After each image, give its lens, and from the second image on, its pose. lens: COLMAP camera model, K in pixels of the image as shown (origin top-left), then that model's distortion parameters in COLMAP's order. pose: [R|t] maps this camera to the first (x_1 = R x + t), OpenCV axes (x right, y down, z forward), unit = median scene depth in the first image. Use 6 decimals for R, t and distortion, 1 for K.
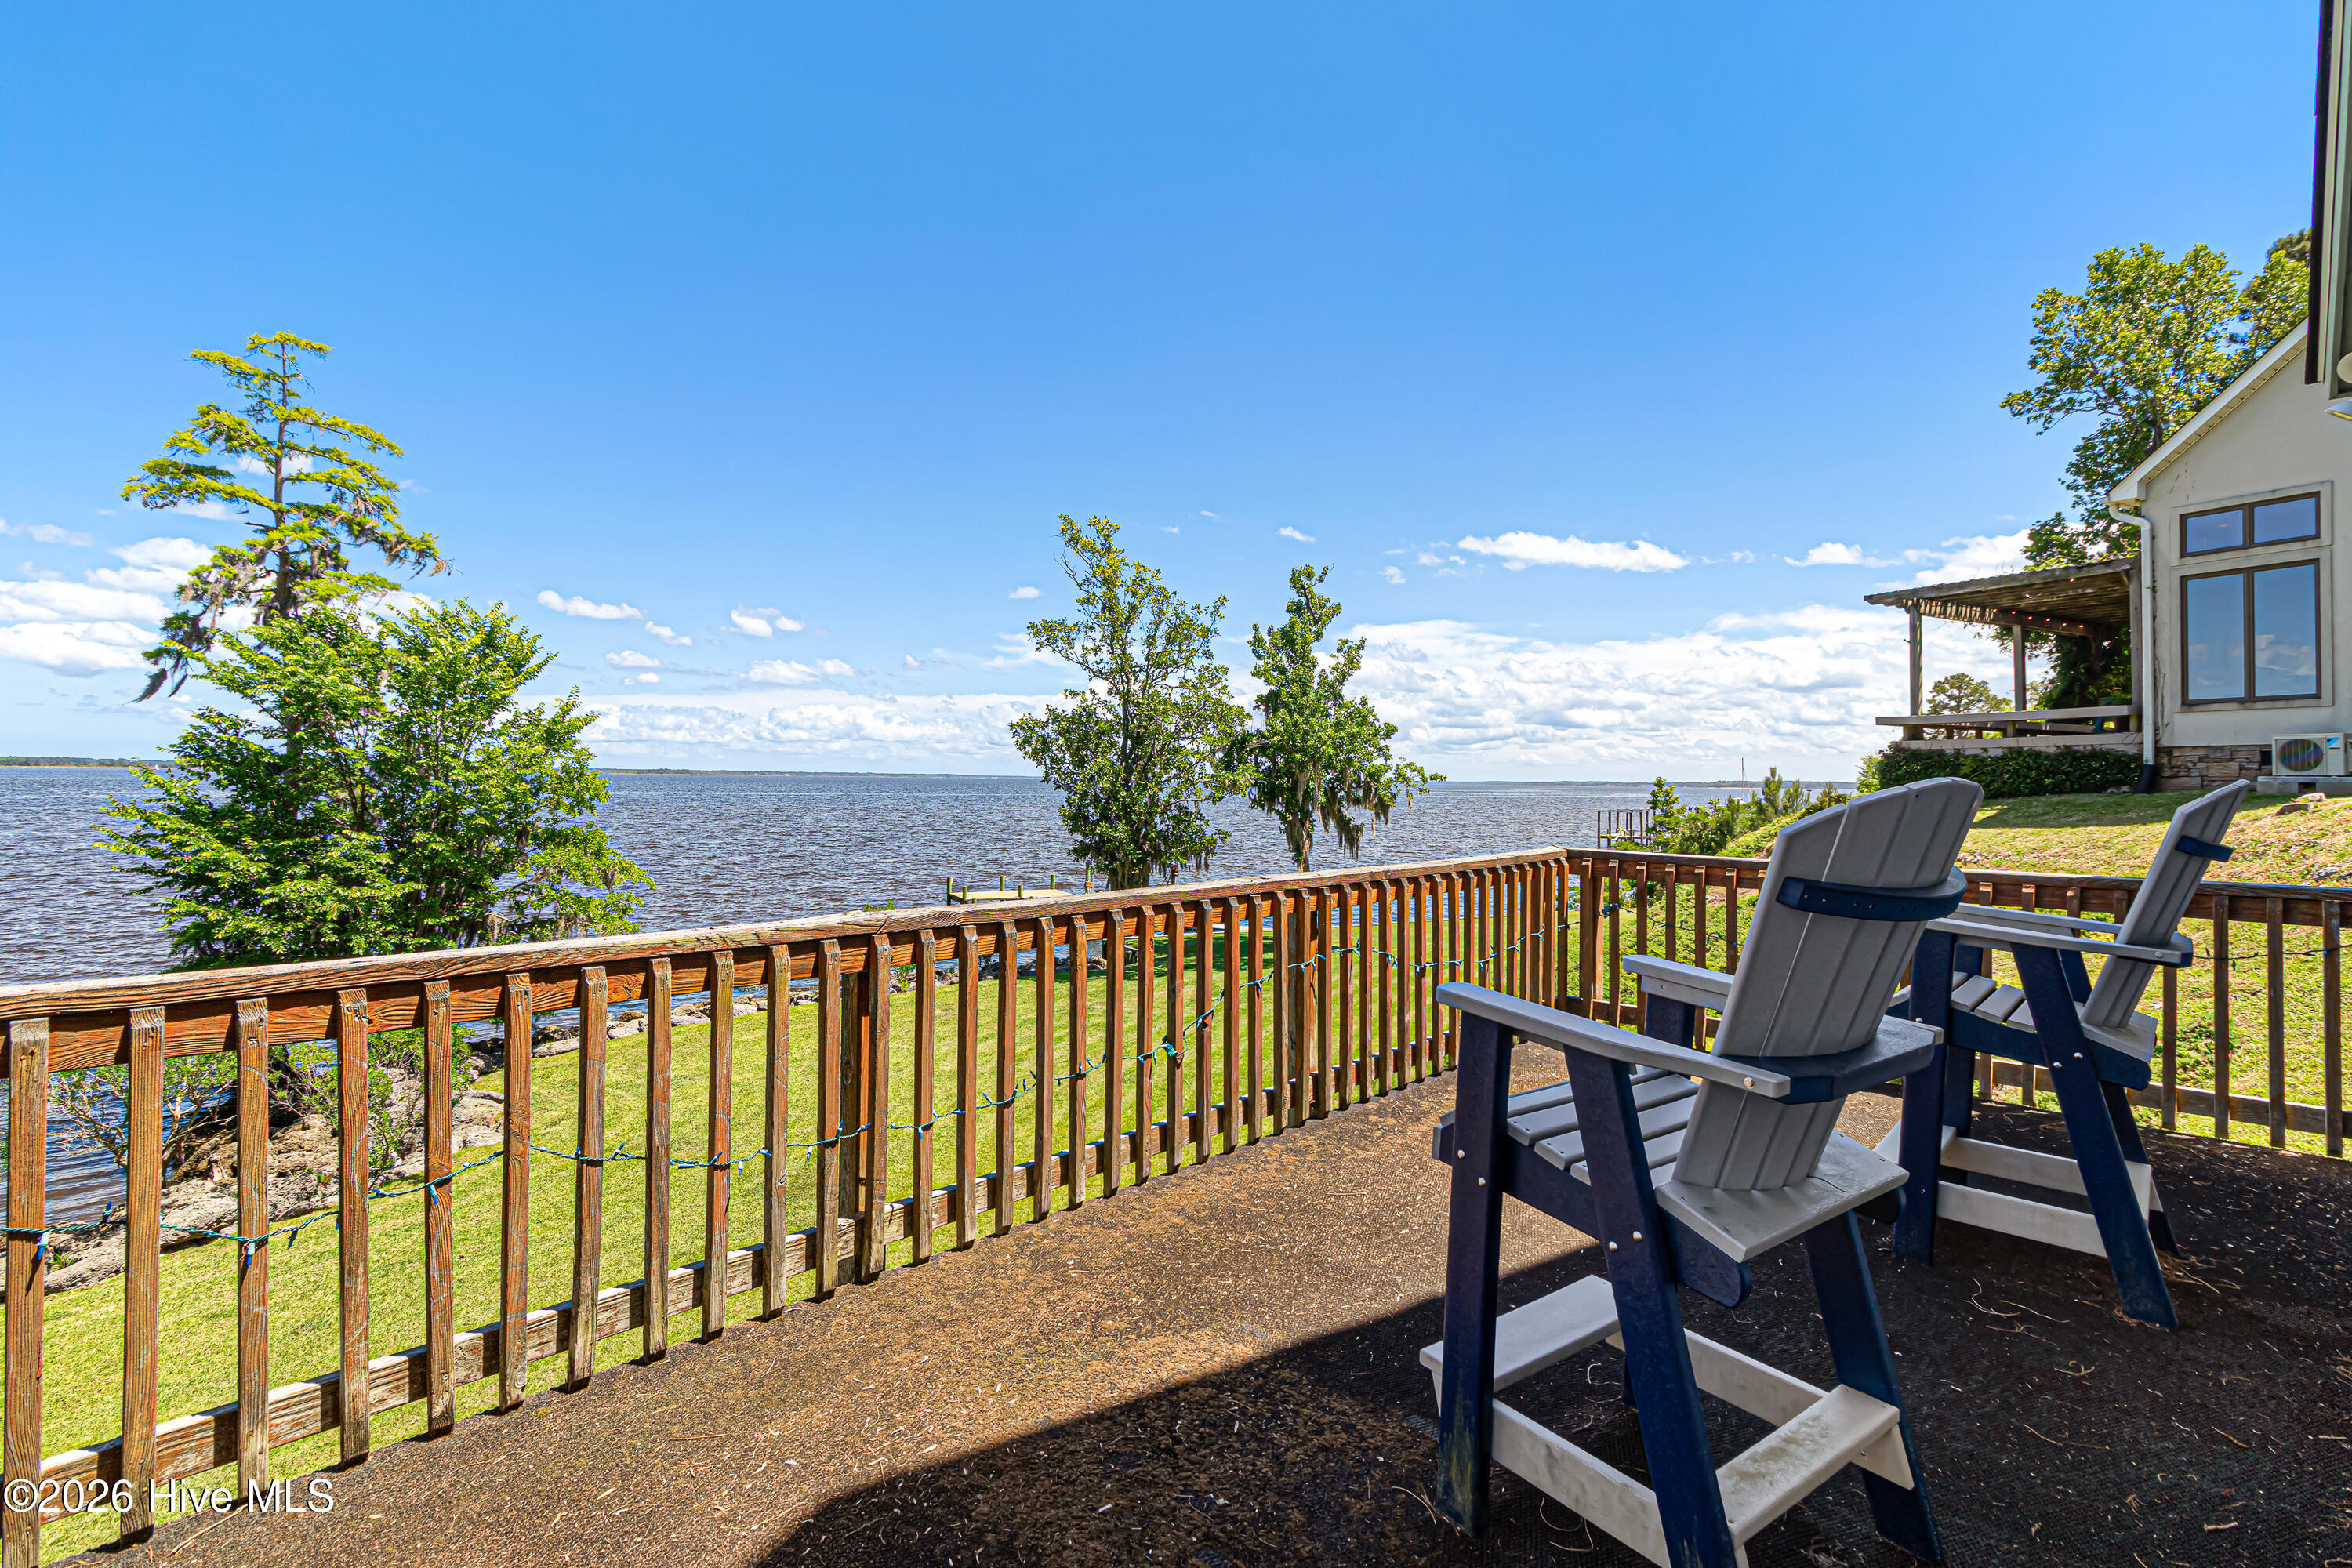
lens RADIAL K [[1095.8, 0, 1177.0], [0, 1095.8, 770.0], [0, 0, 1]] dist [0.002847, -0.000458]
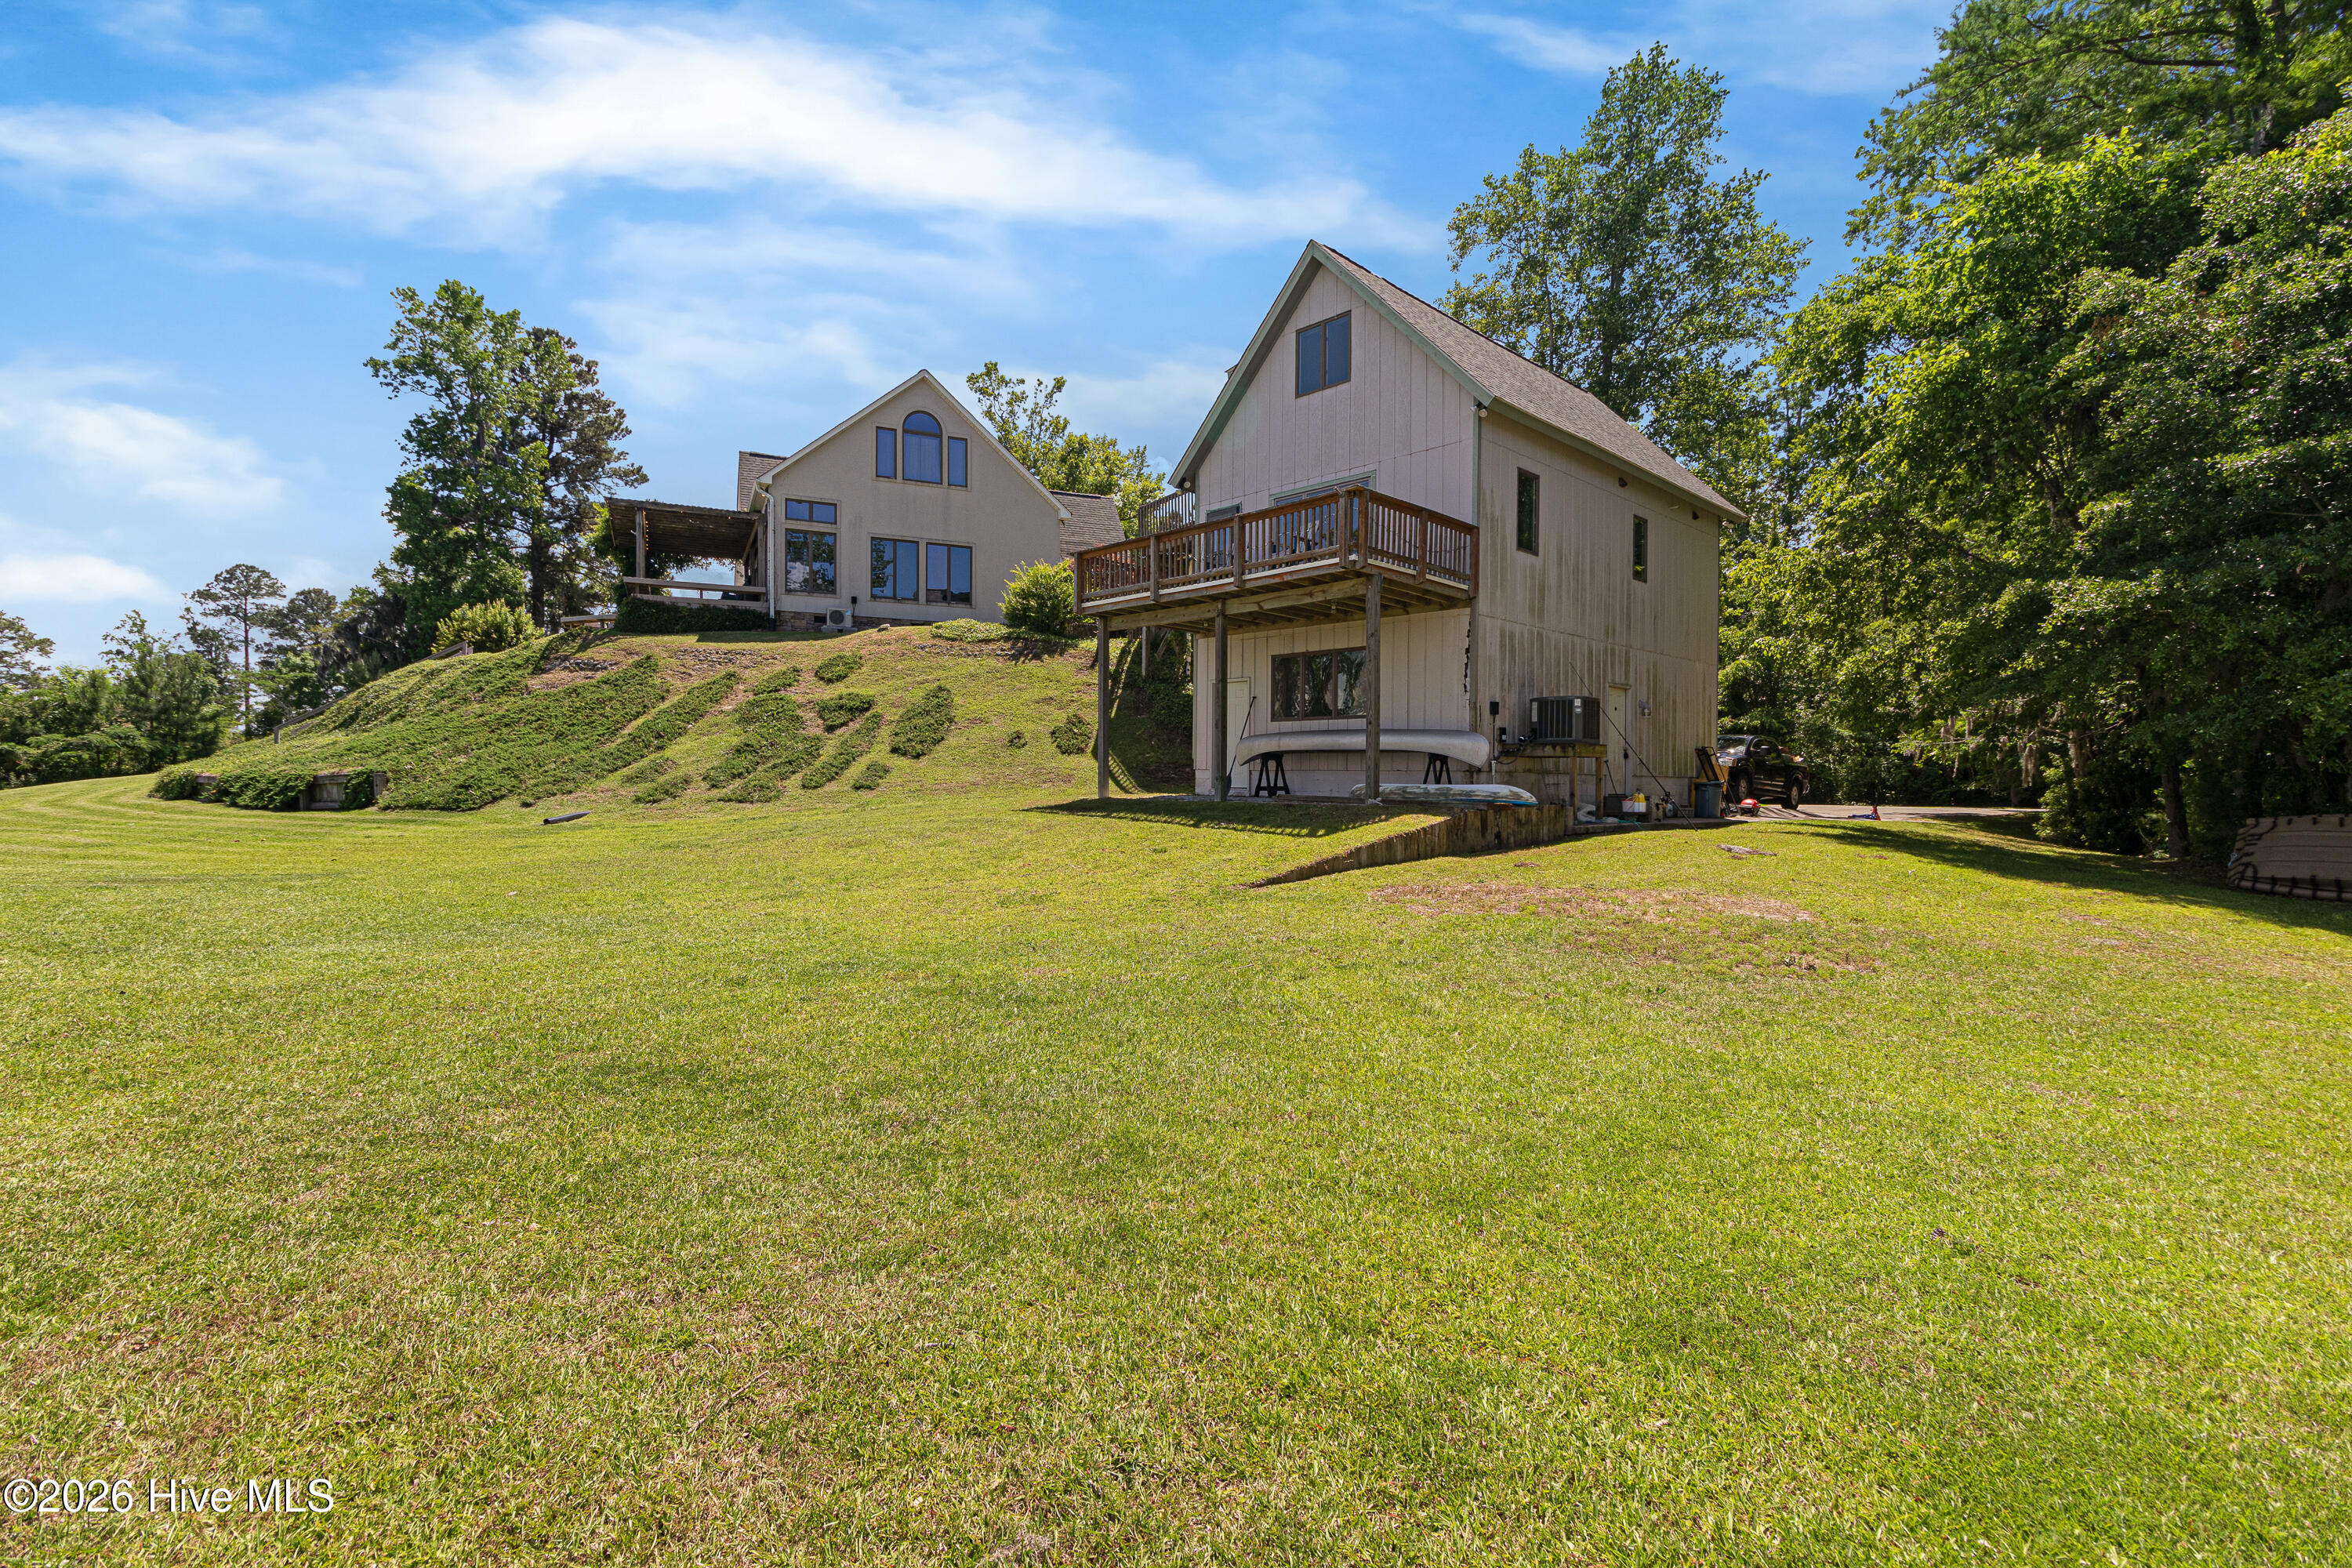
lens RADIAL K [[1102.4, 0, 1176.0], [0, 1102.4, 784.0], [0, 0, 1]] dist [0.000133, 0.000006]
pose [[0.023191, -0.002030, 0.999729, -0.525857], [-0.015507, 0.999877, 0.002390, 0.133606], [-0.999611, -0.015559, 0.023157, 0.104930]]
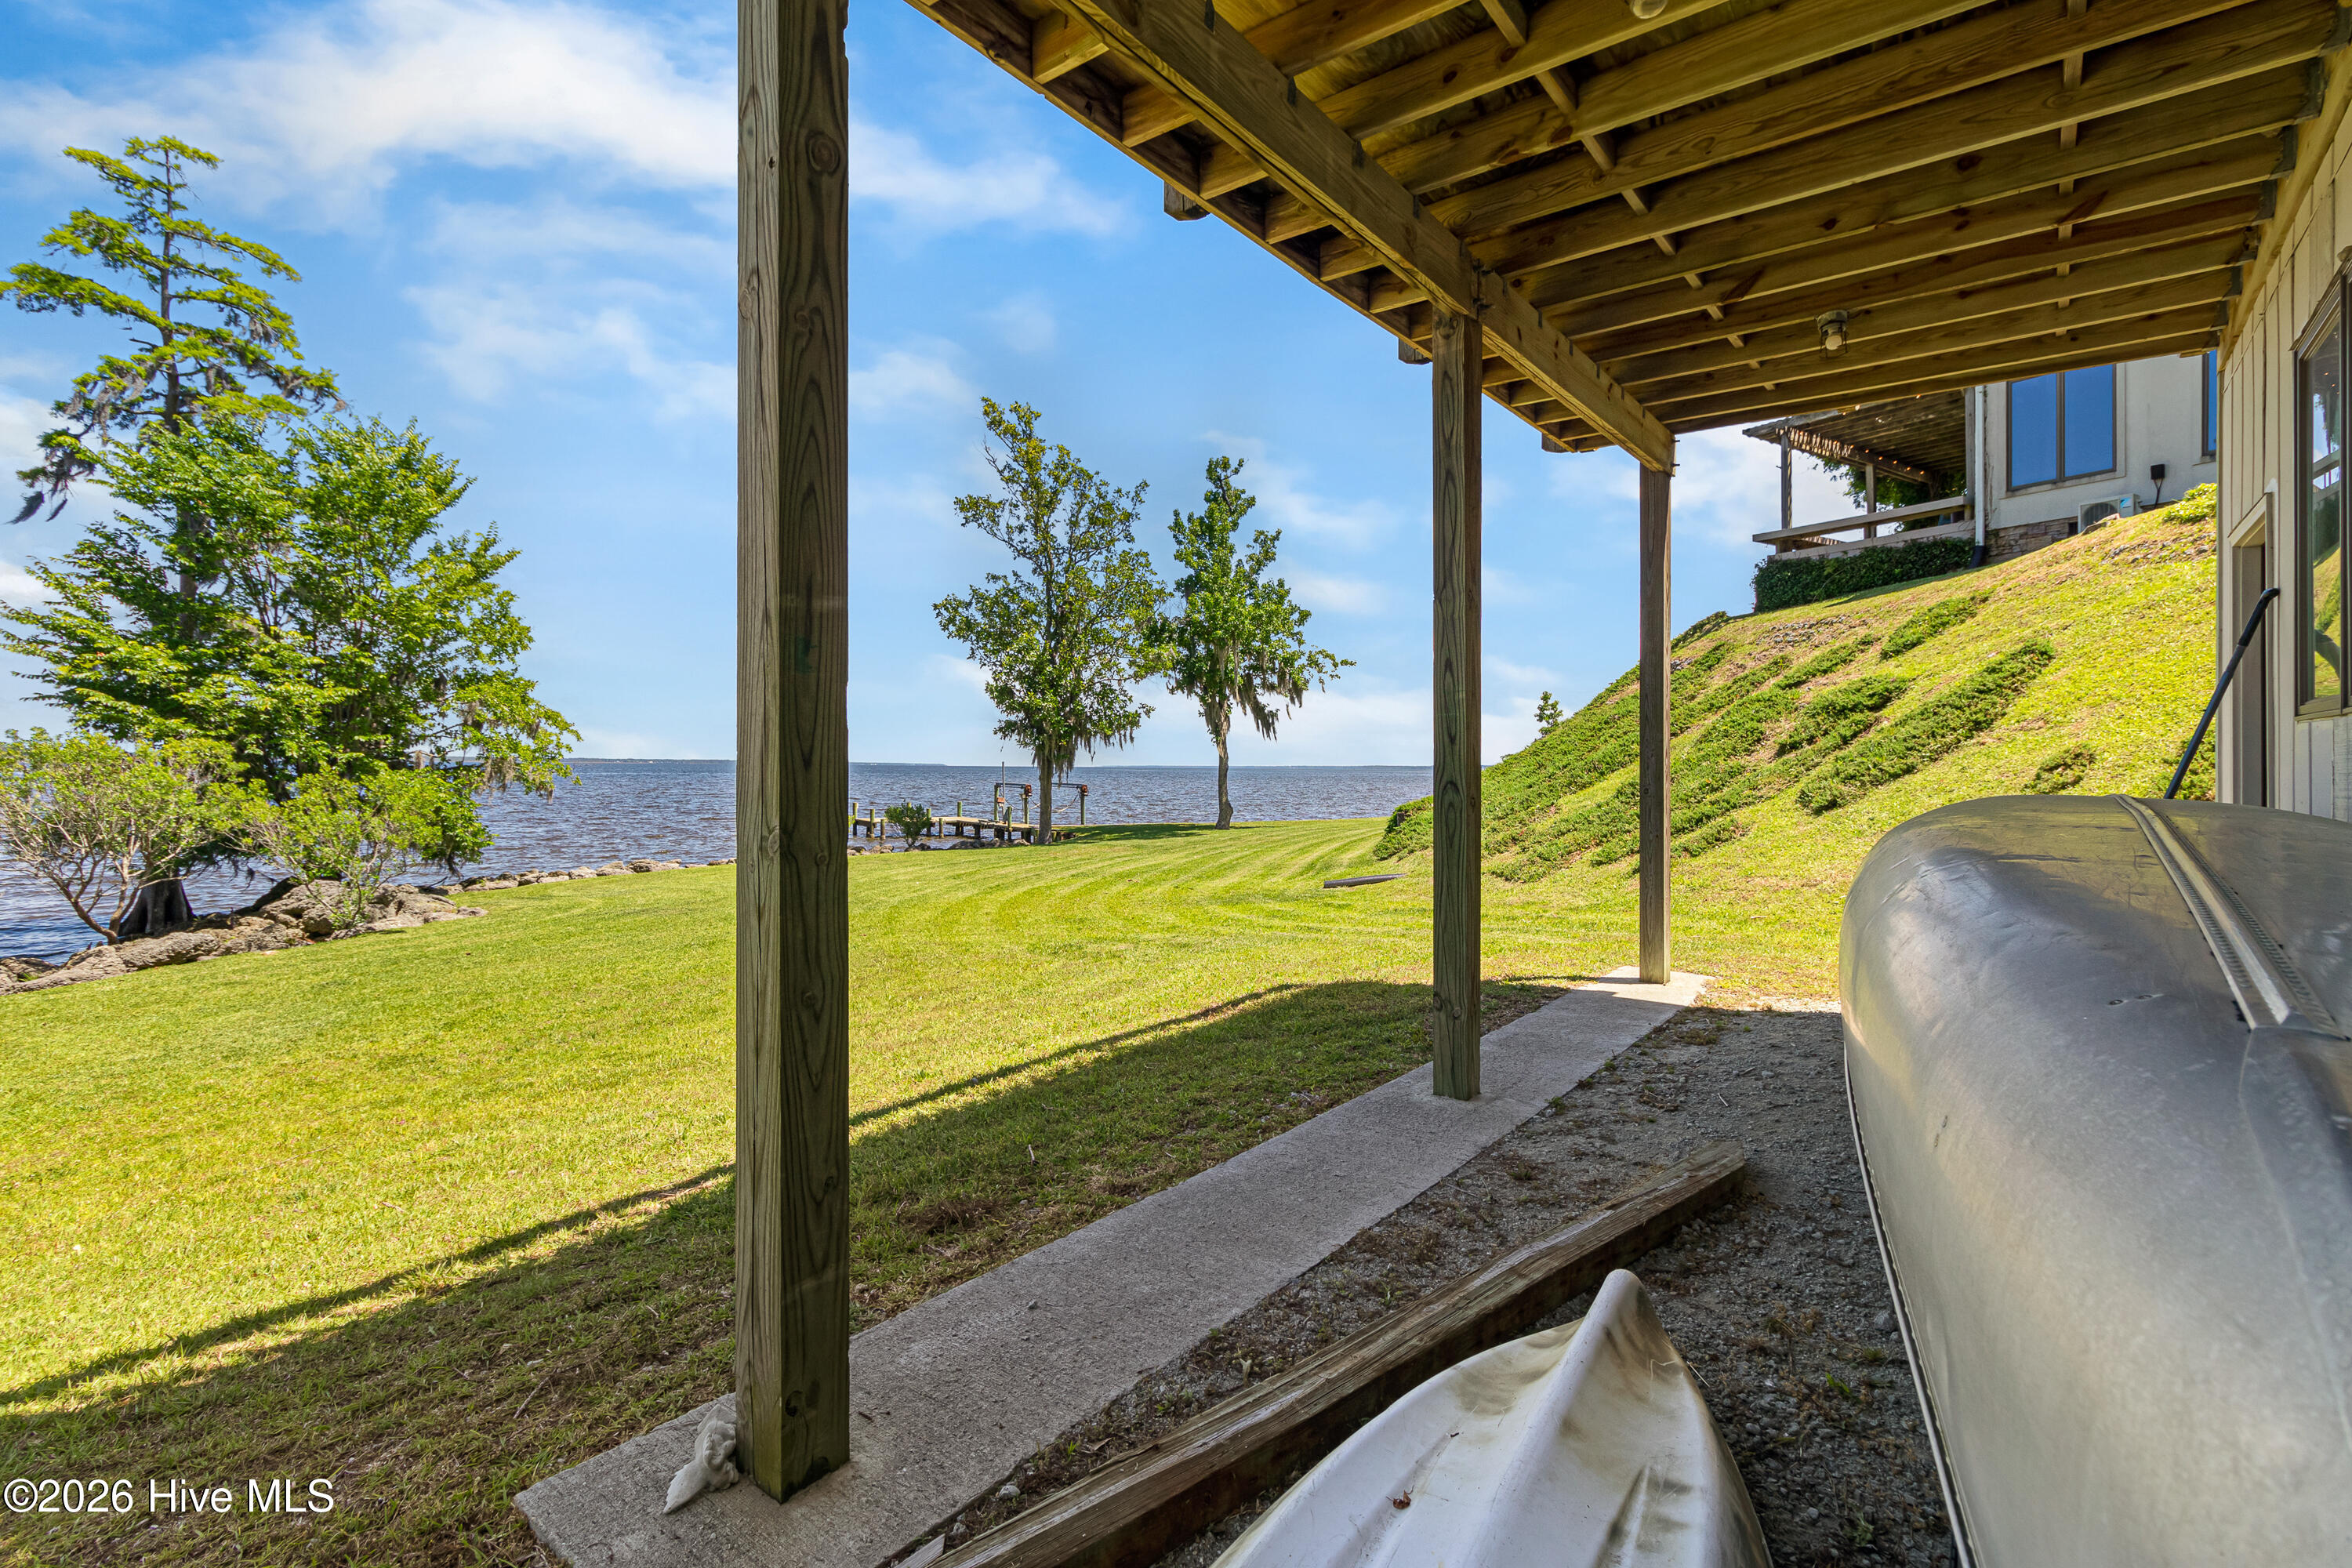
lens RADIAL K [[1102.4, 0, 1176.0], [0, 1102.4, 784.0], [0, 0, 1]] dist [0.000133, 0.000006]
pose [[0.994669, -0.008573, 0.102760, -0.037188], [0.006051, 0.999673, 0.024828, 0.101490], [-0.102939, -0.024073, 0.994396, -0.034941]]
